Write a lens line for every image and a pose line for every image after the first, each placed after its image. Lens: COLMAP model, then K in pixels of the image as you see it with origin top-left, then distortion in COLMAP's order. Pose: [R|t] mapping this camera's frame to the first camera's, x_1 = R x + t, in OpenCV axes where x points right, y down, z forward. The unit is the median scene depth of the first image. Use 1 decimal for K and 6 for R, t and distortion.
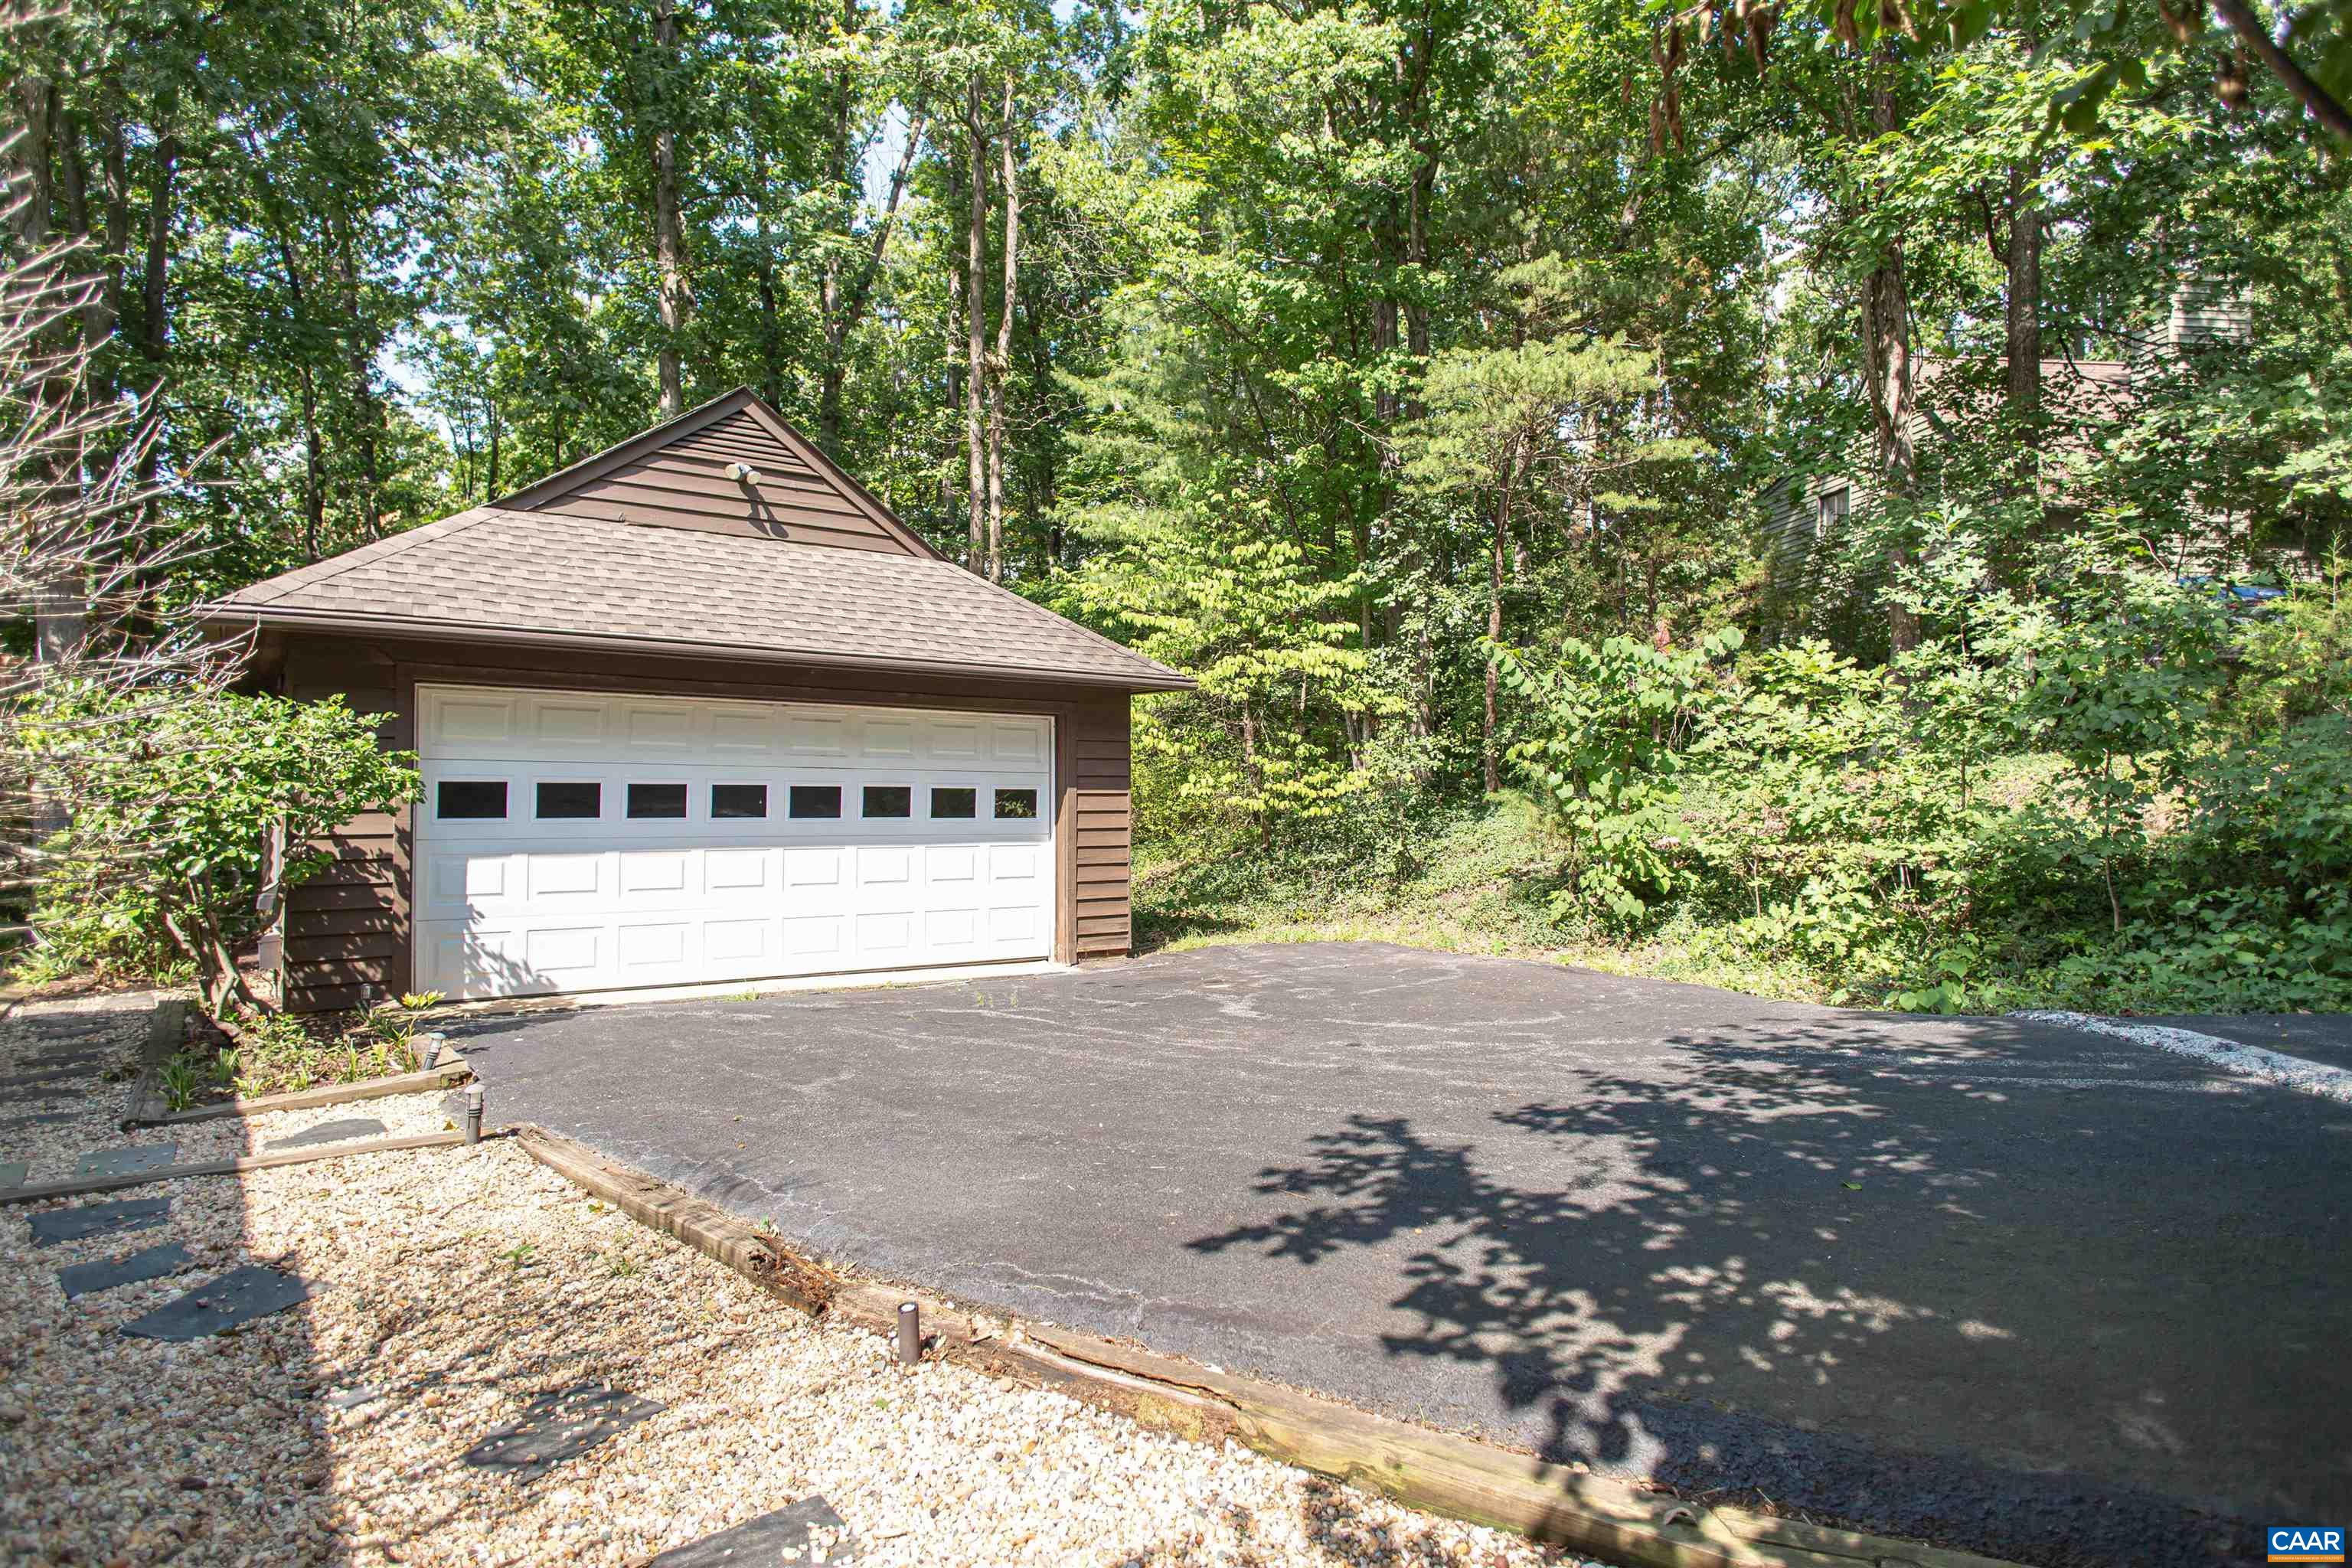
lens RADIAL K [[1307.1, 0, 1154.7], [0, 1307.1, 775.3], [0, 0, 1]] dist [0.025564, -0.004229]
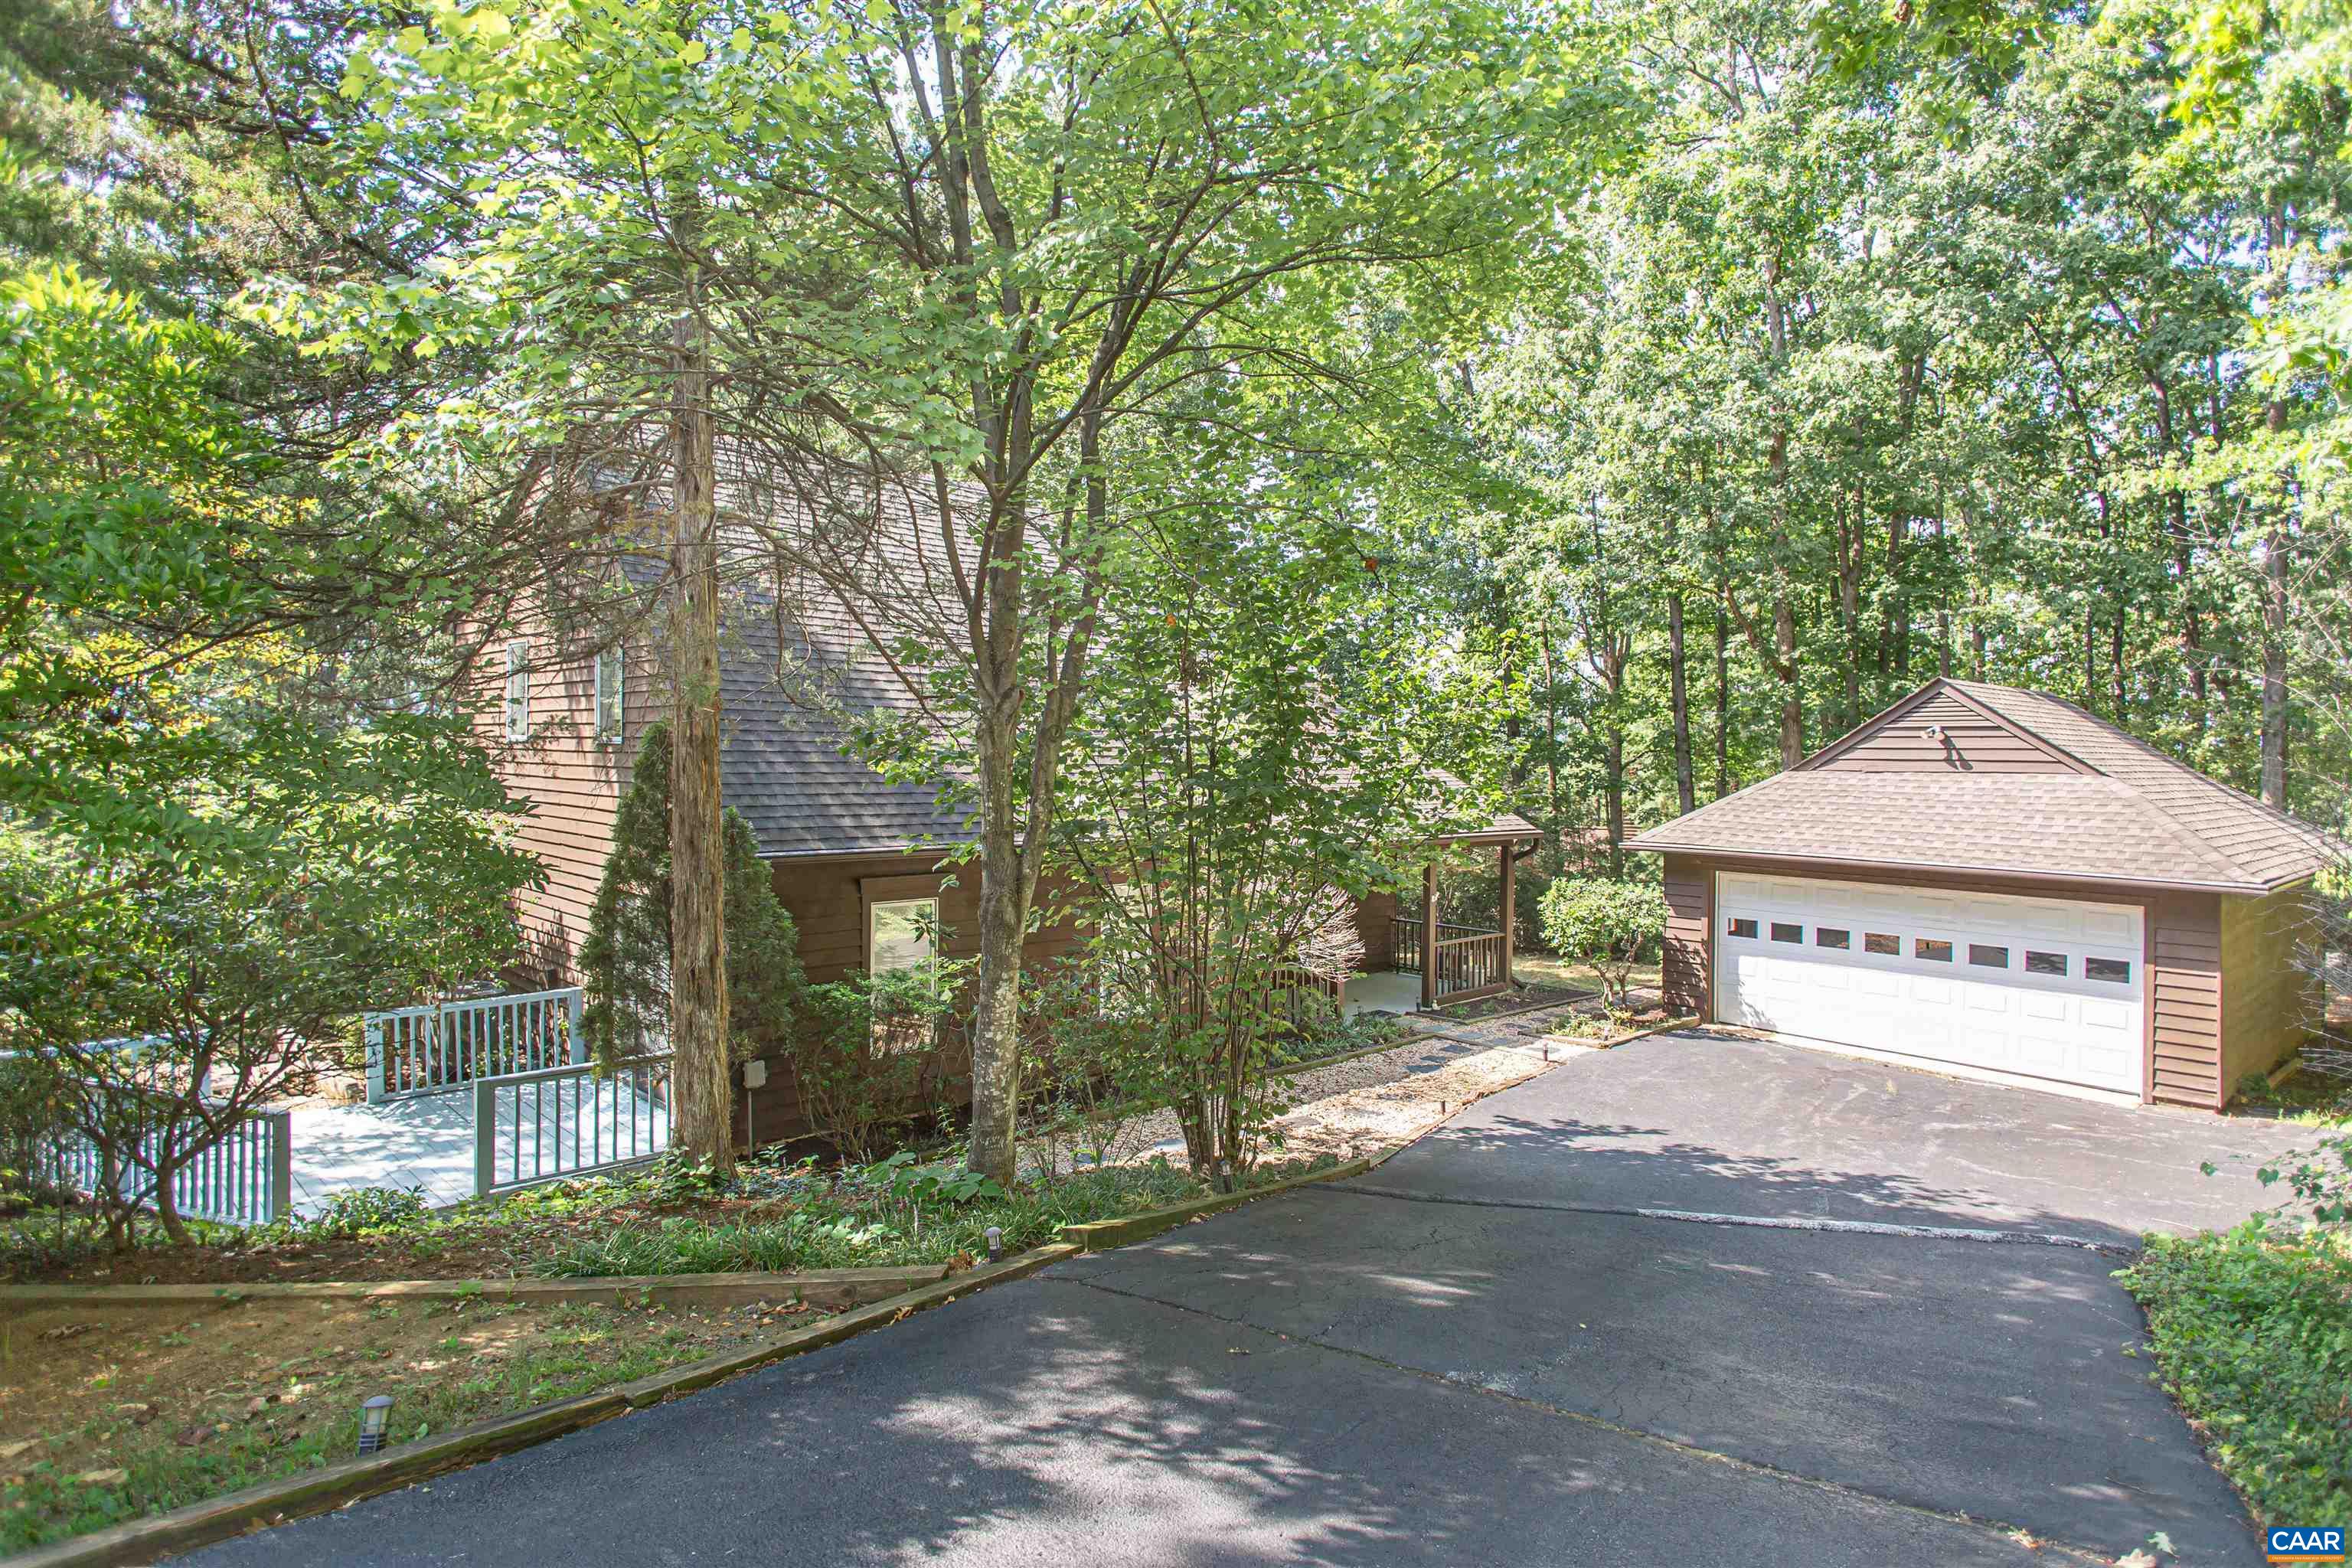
lens RADIAL K [[1307.1, 0, 1172.5], [0, 1307.1, 775.6], [0, 0, 1]] dist [0.025564, -0.004229]
pose [[0.107000, 0.010941, -0.994199, 1.504519], [0.003705, 0.999928, 0.011403, -0.260344], [0.994252, -0.004903, 0.106952, -0.103534]]
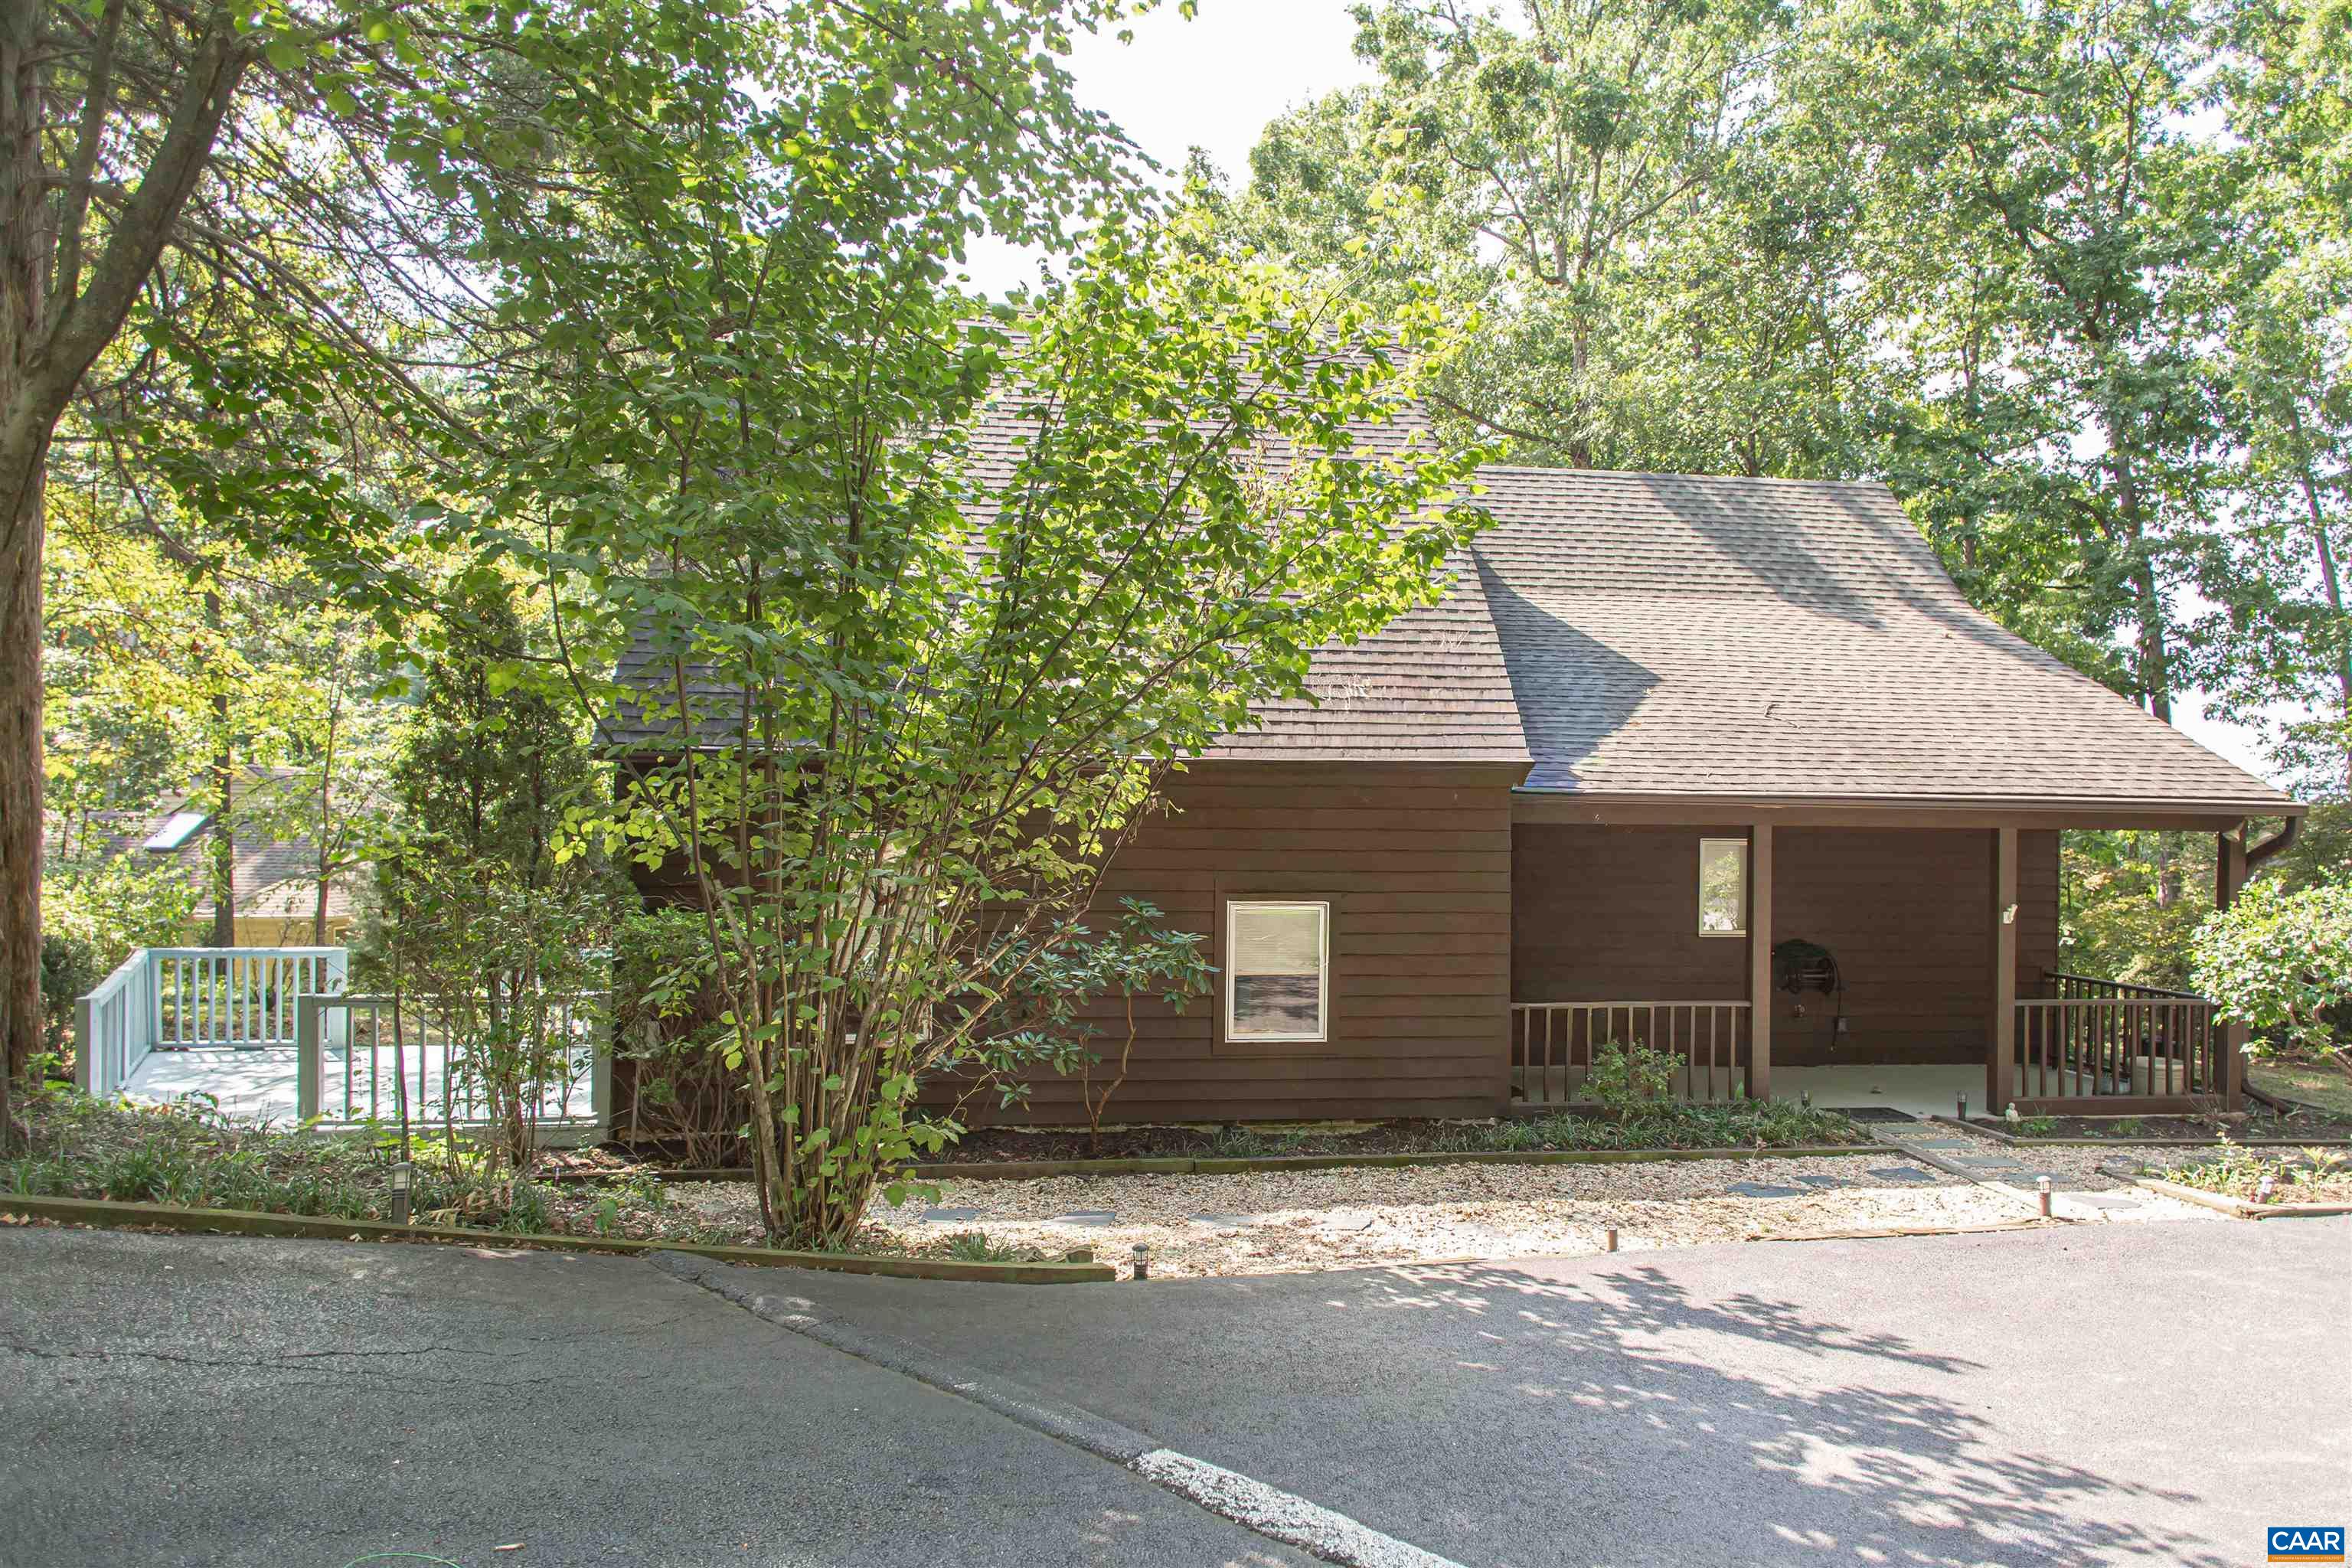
lens RADIAL K [[1469.4, 0, 1187.3], [0, 1469.4, 829.0], [0, 0, 1]] dist [0.022120, -0.000907]
pose [[-0.488869, -0.005135, -0.872342, 0.881620], [-0.003322, 0.999986, -0.004025, -0.088101], [0.872351, 0.000930, -0.488879, 0.627612]]
